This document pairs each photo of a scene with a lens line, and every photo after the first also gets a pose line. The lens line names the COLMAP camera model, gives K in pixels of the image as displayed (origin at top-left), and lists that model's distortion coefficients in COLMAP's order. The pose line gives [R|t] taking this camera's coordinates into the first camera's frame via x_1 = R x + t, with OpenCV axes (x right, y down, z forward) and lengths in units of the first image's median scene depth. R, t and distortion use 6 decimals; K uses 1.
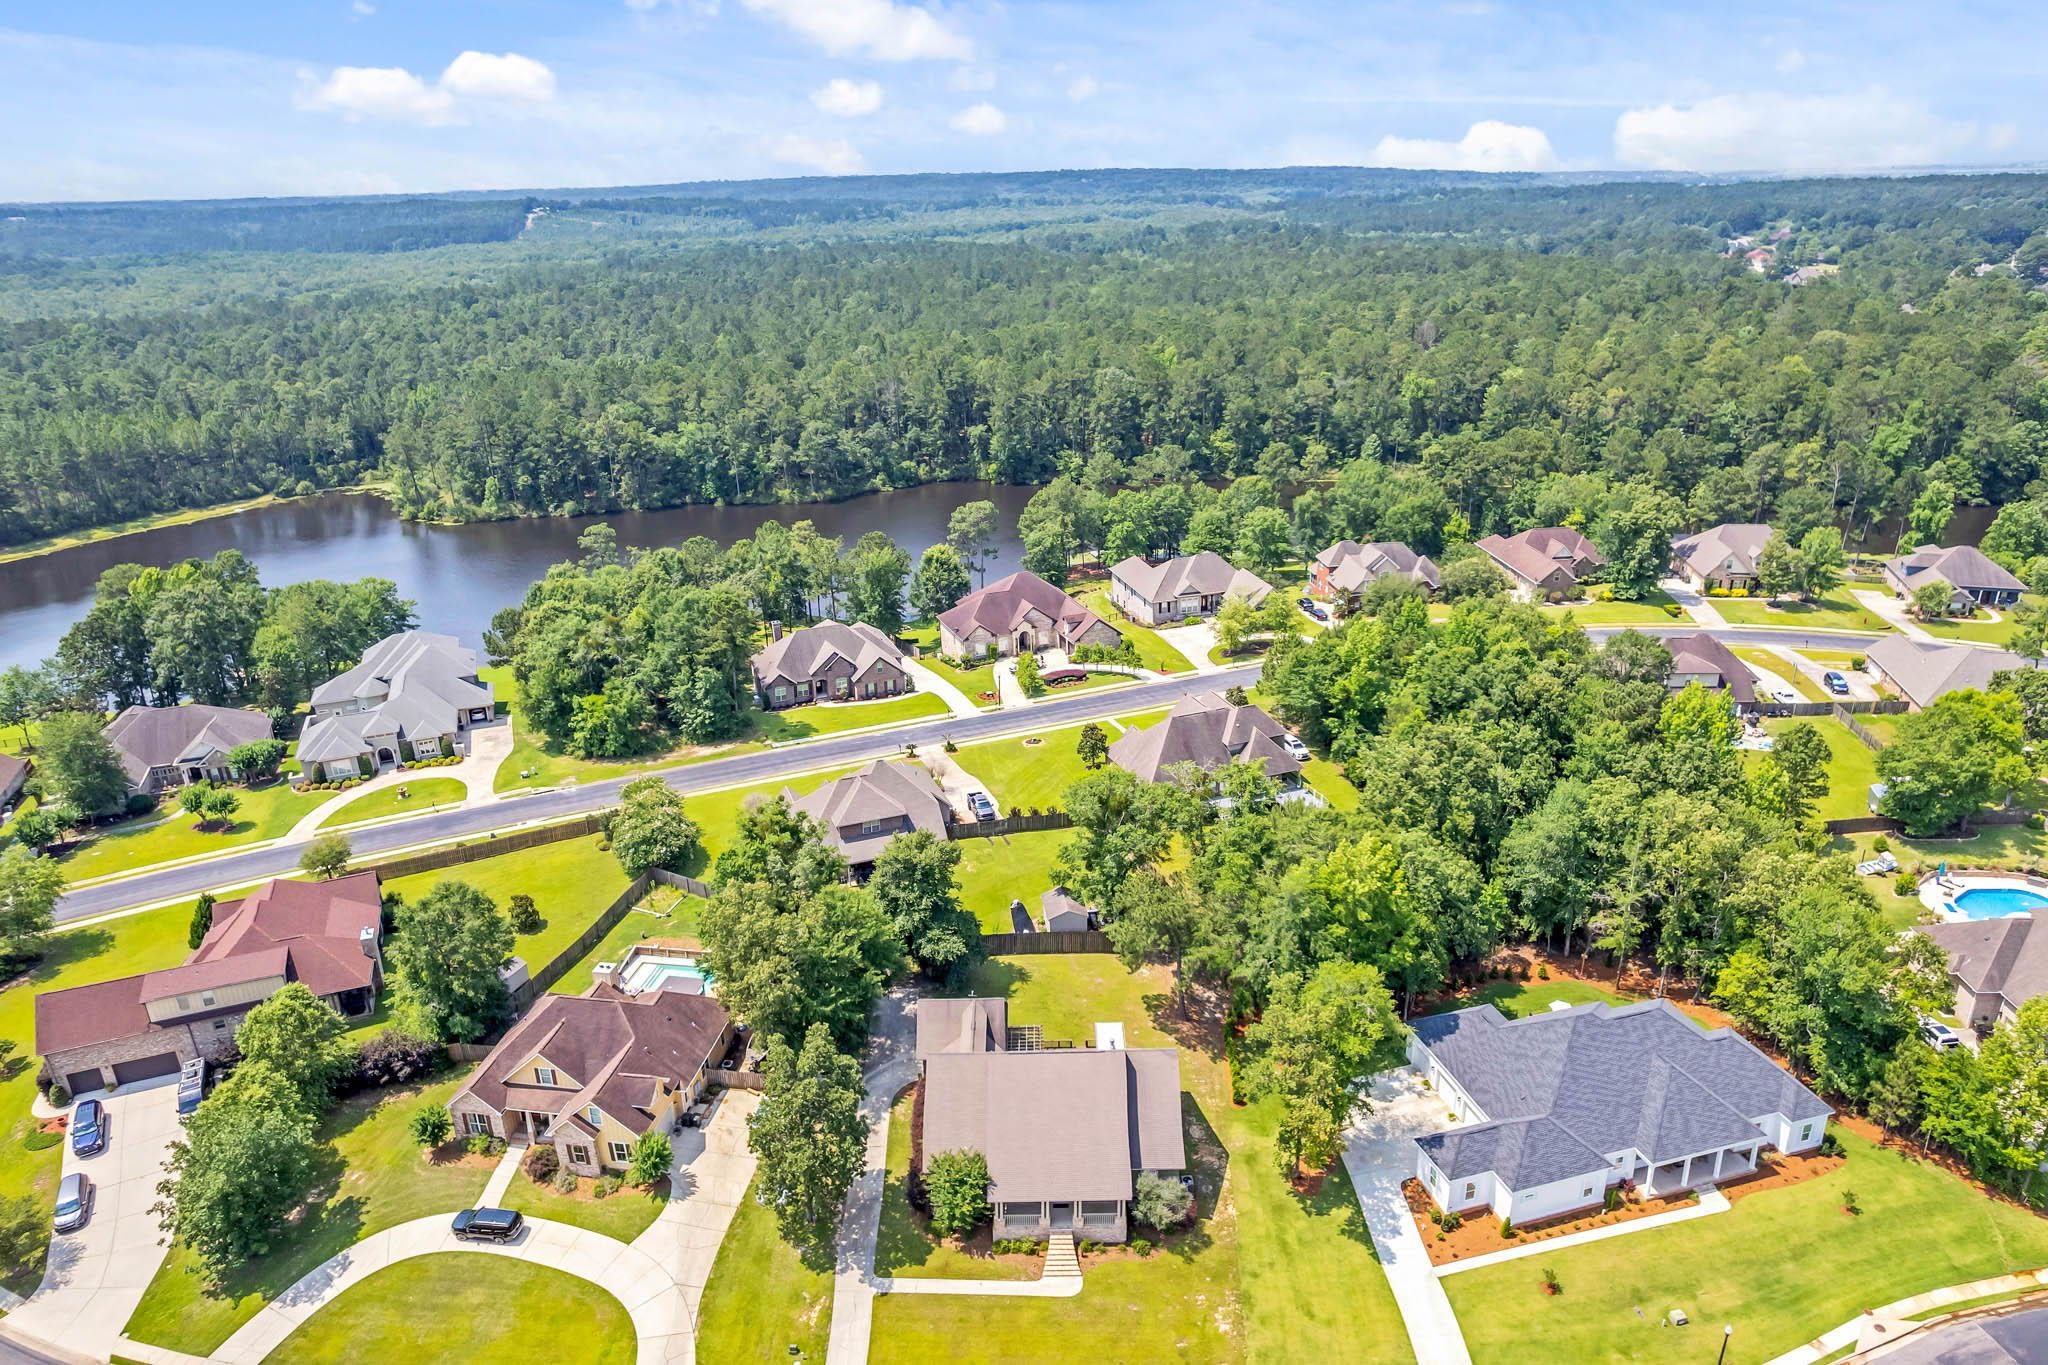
lens RADIAL K [[1434.4, 0, 1024.0], [0, 1434.4, 682.5], [0, 0, 1]] dist [-0.065658, 0.053894]
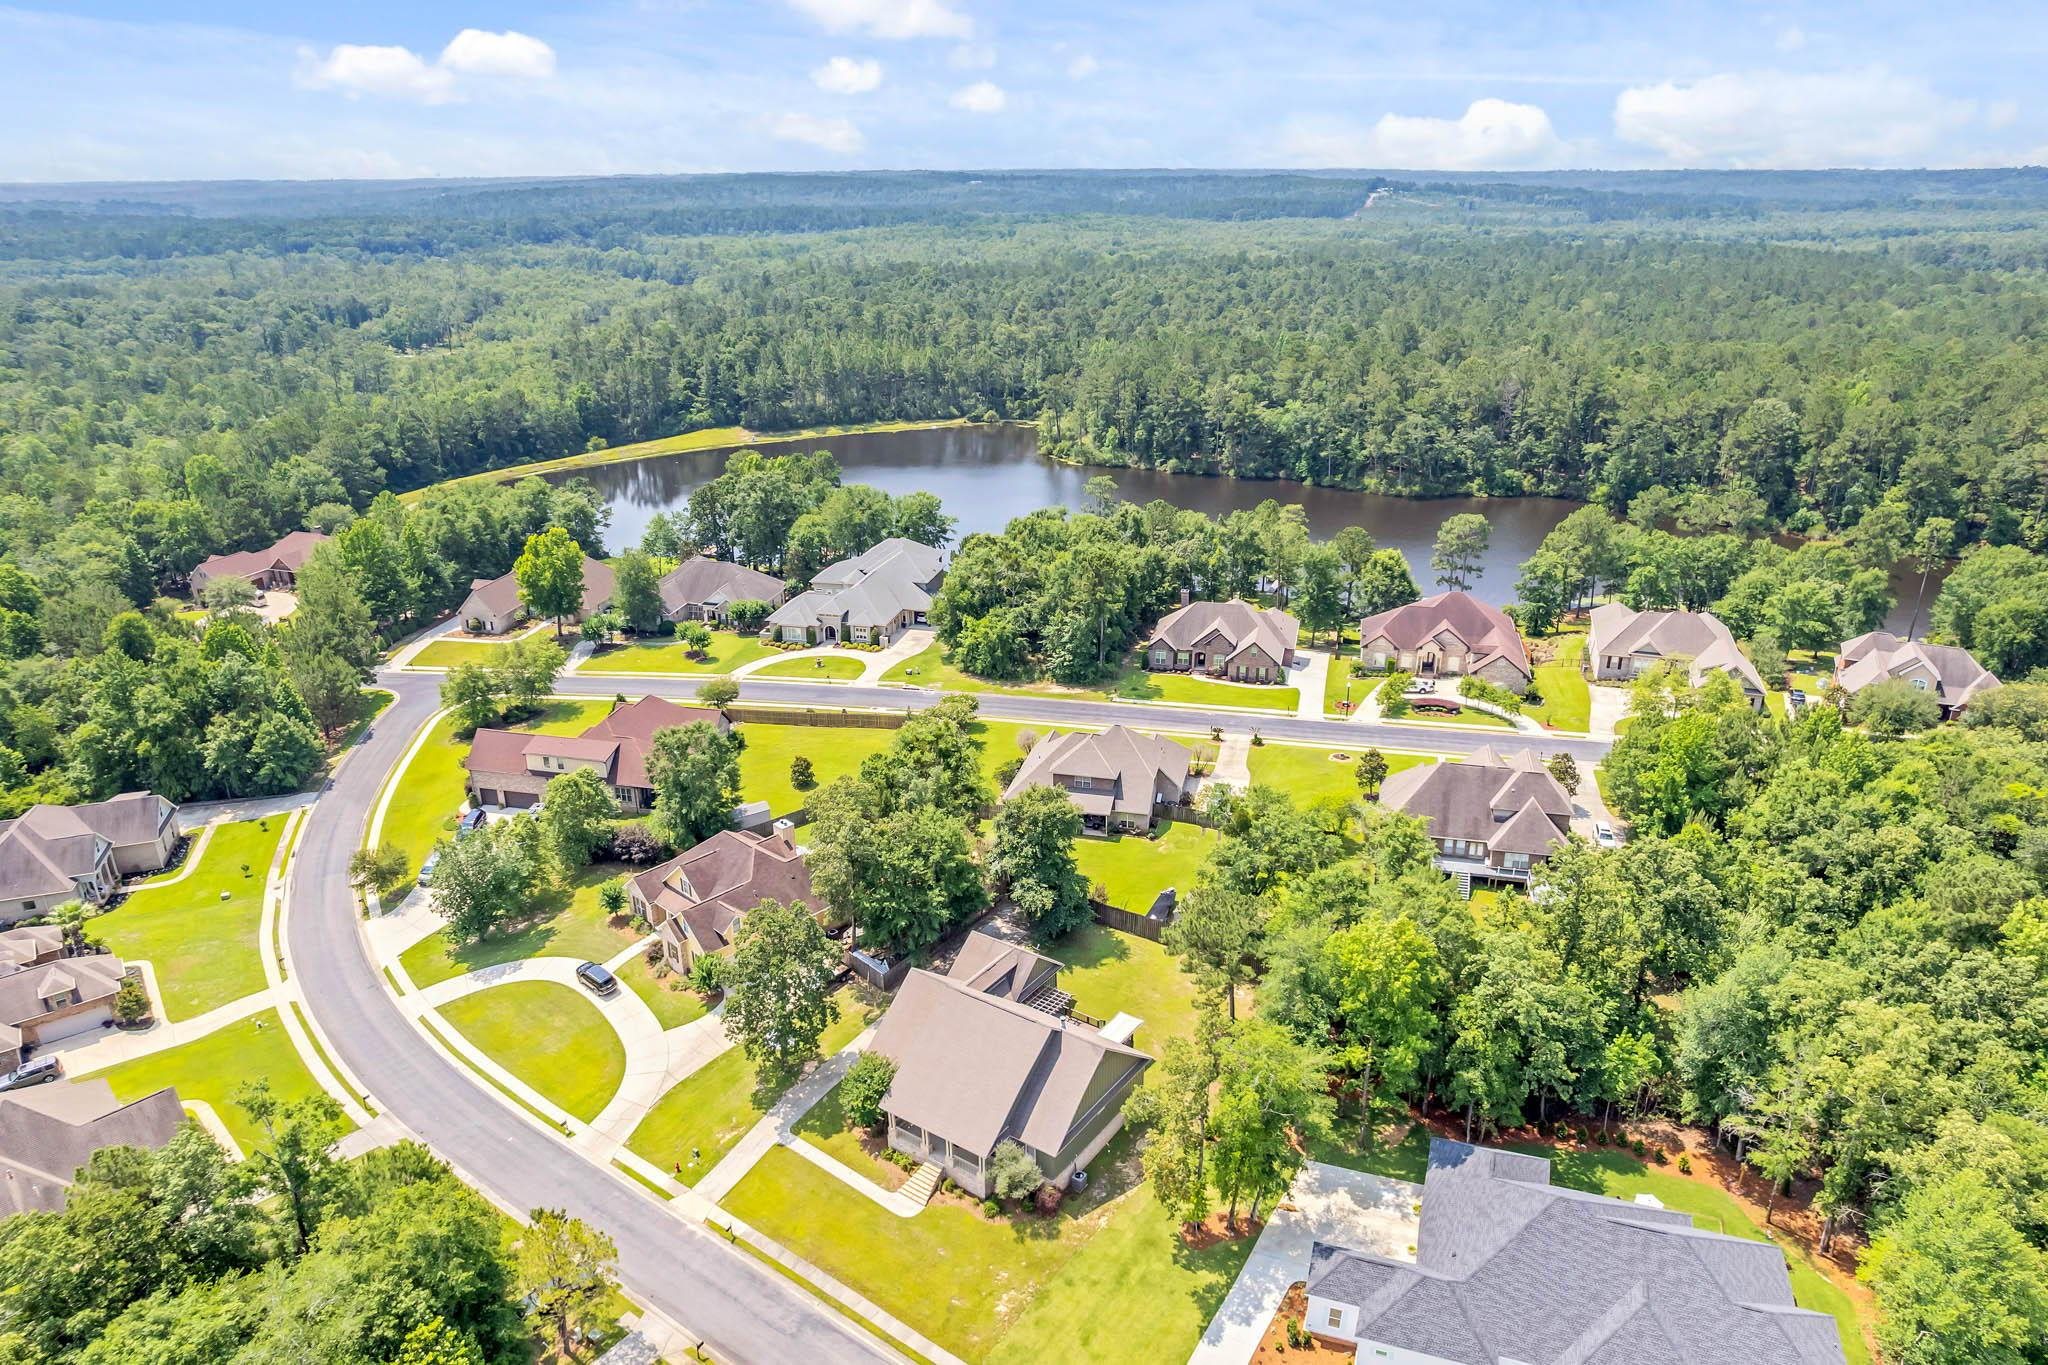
lens RADIAL K [[1446.0, 0, 1023.5], [0, 1446.0, 635.1], [0, 0, 1]] dist [-0.070619, 0.060938]
pose [[0.801693, 0.204289, -0.561742, 0.321046], [-0.215141, 0.975418, 0.047690, -0.034599], [0.557676, 0.082621, 0.825936, 0.063075]]
